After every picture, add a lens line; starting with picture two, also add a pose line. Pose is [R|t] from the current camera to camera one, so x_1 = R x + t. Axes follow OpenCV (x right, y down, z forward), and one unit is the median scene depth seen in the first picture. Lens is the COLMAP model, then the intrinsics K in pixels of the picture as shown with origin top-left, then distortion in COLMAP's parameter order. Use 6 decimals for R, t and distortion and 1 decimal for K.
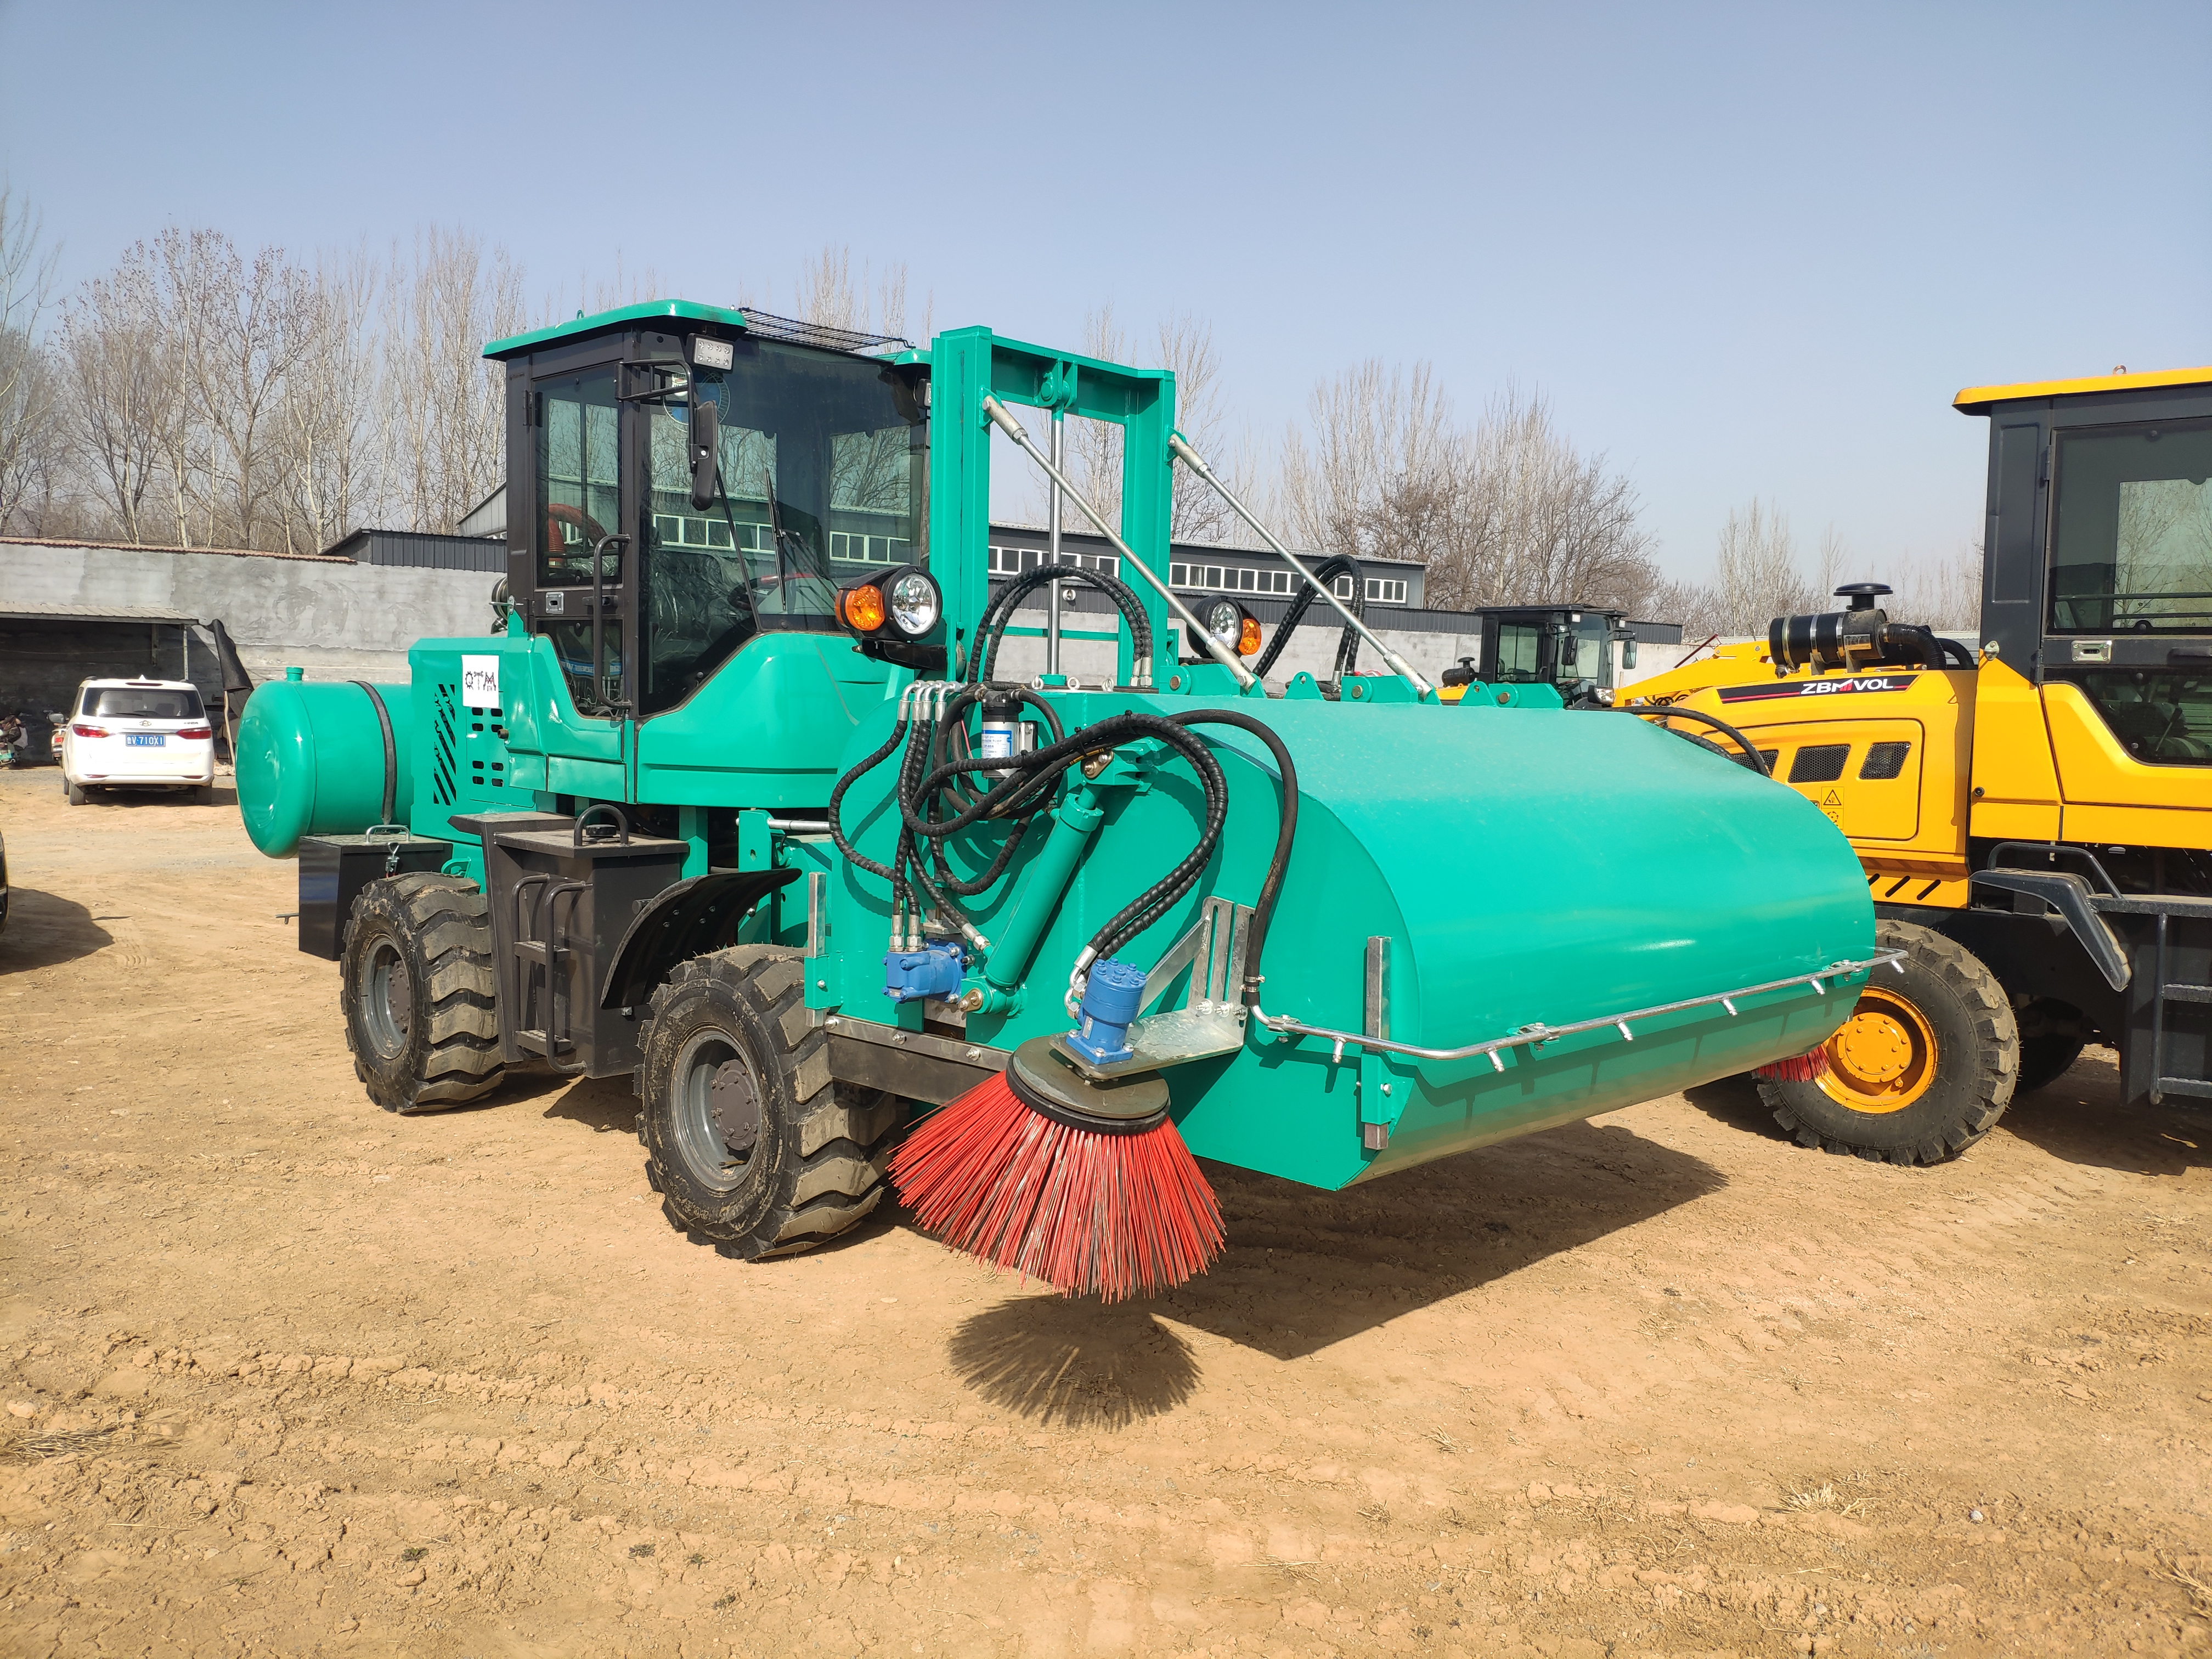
lens RADIAL K [[1685.2, 0, 1150.8], [0, 1685.2, 854.3], [0, 0, 1]] dist [0.049030, -0.108666]
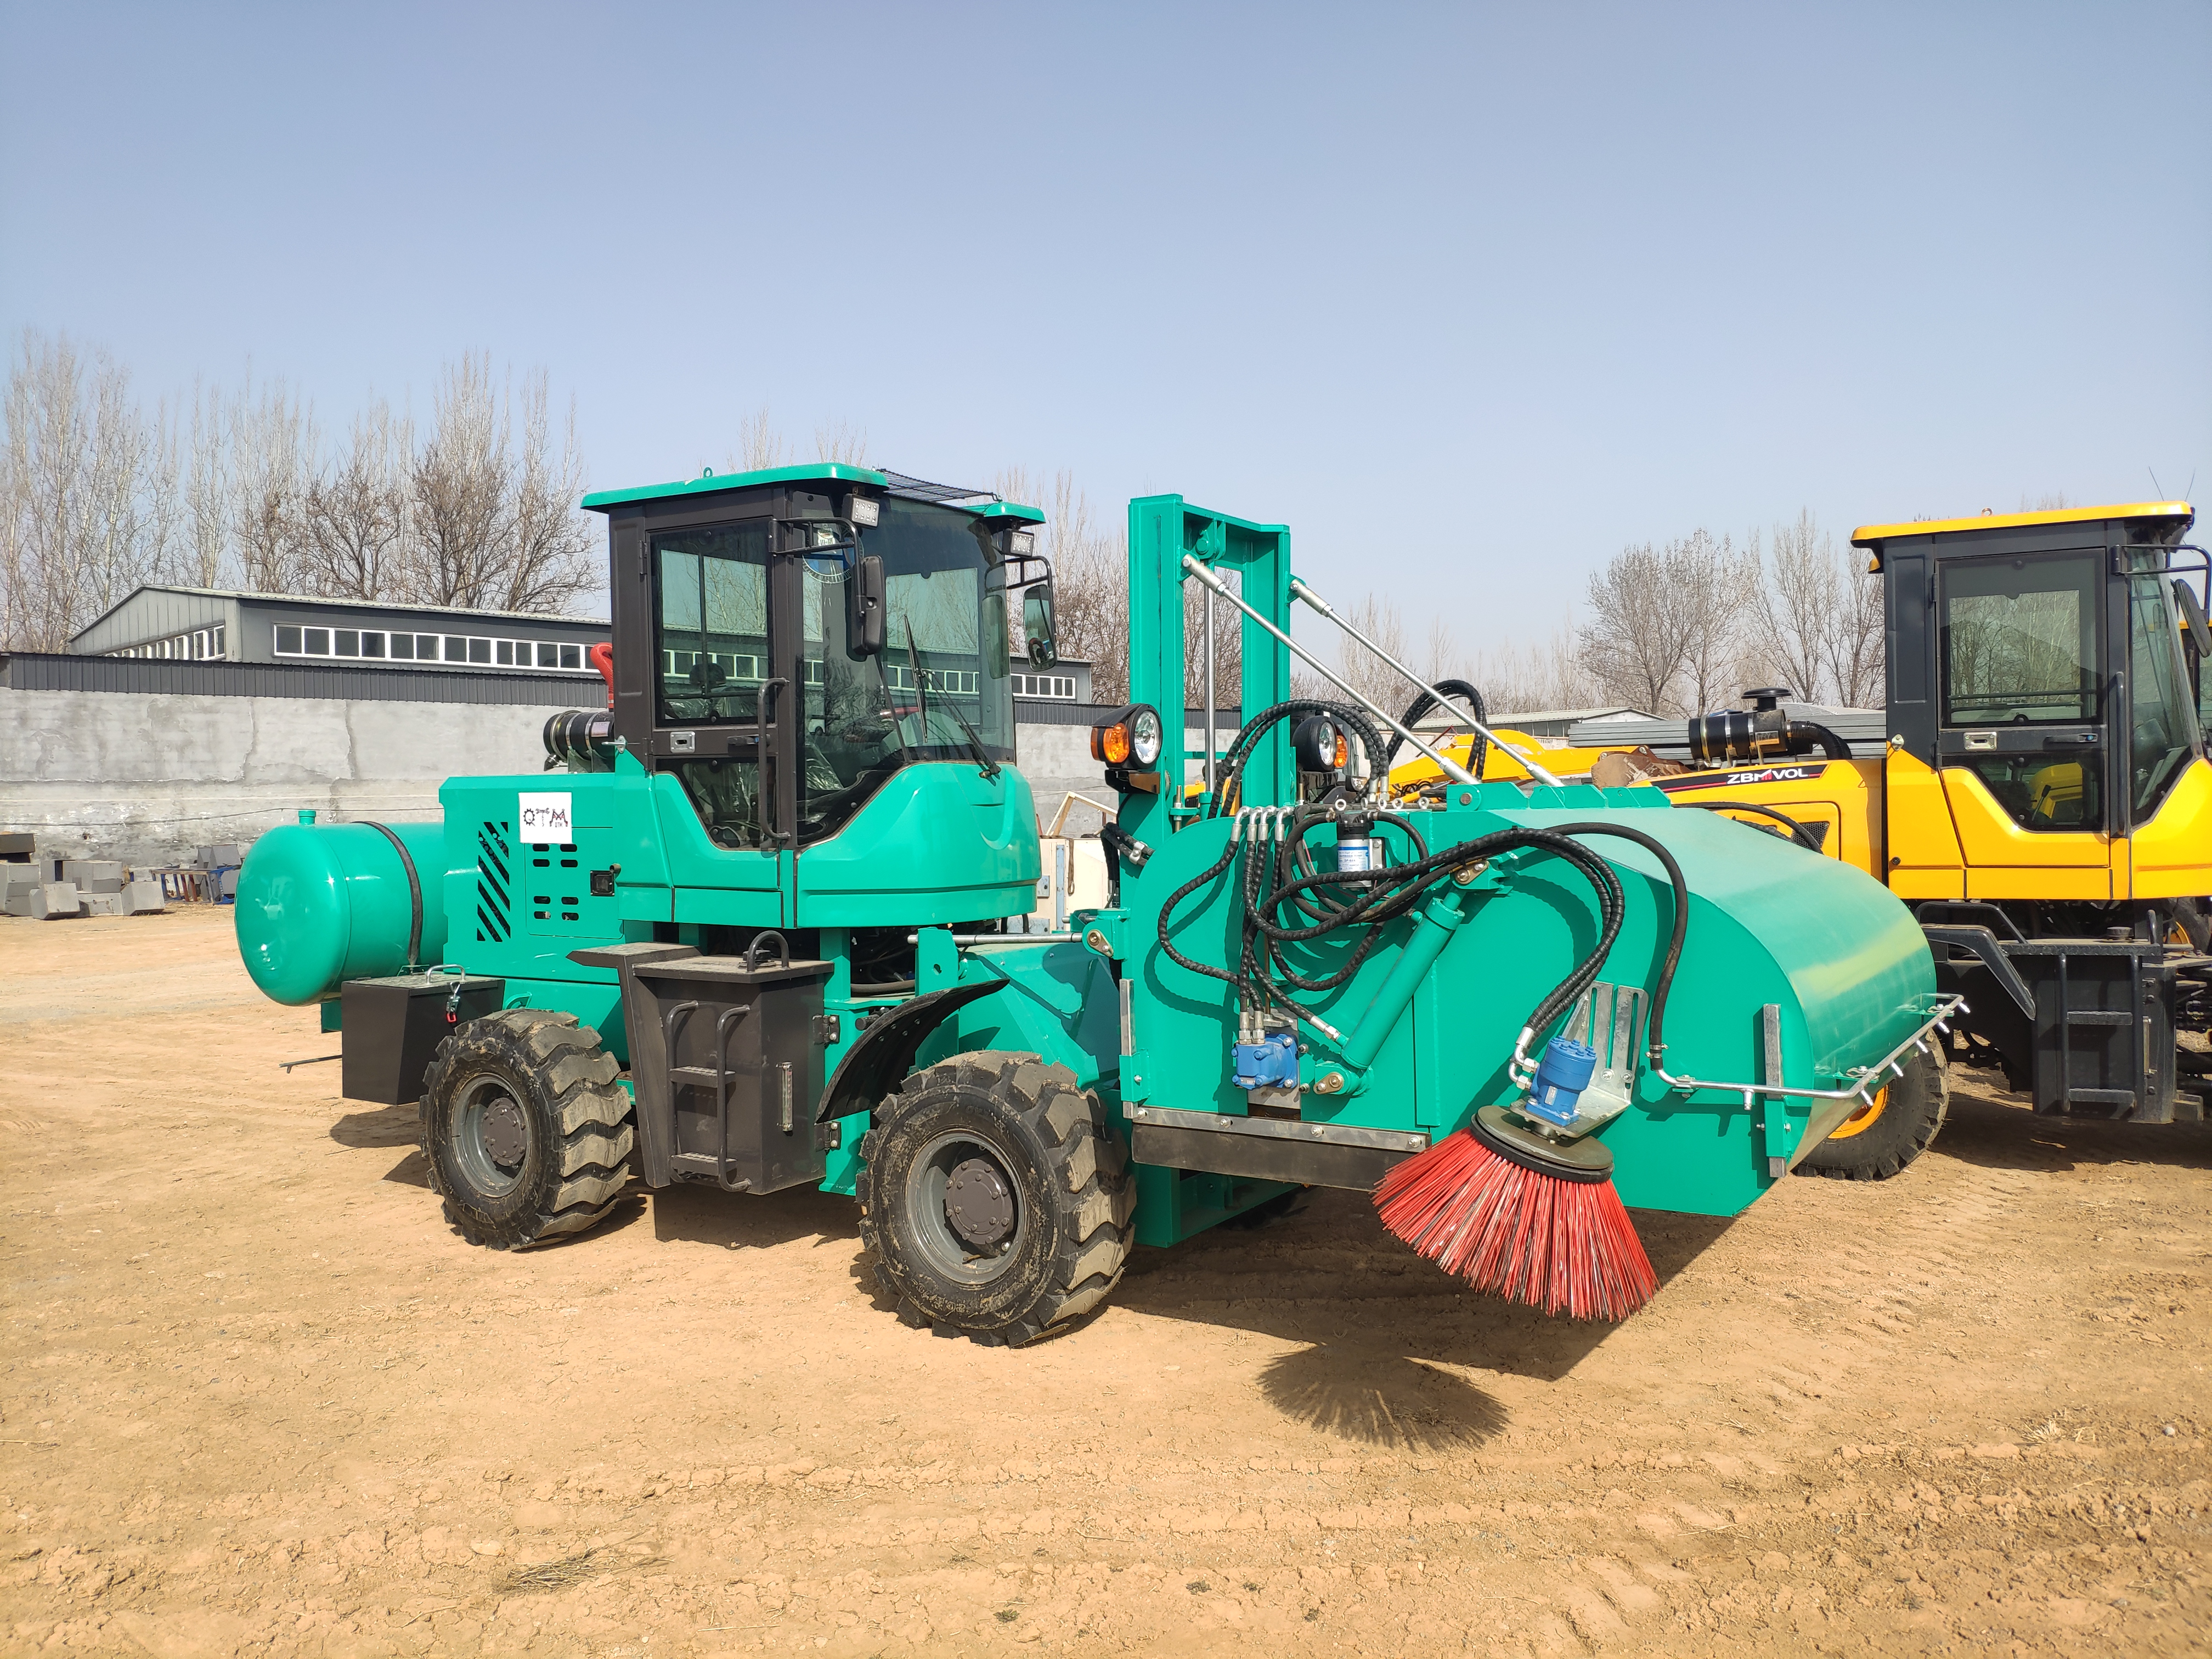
lens RADIAL K [[1682.3, 0, 1122.6], [0, 1682.3, 826.9], [0, 0, 1]] dist [0.046021, -0.099950]
pose [[0.980438, -0.041306, 0.192444, -0.302412], [0.054888, 0.996323, -0.065785, -0.012840], [-0.189019, 0.075061, 0.979100, -0.074896]]
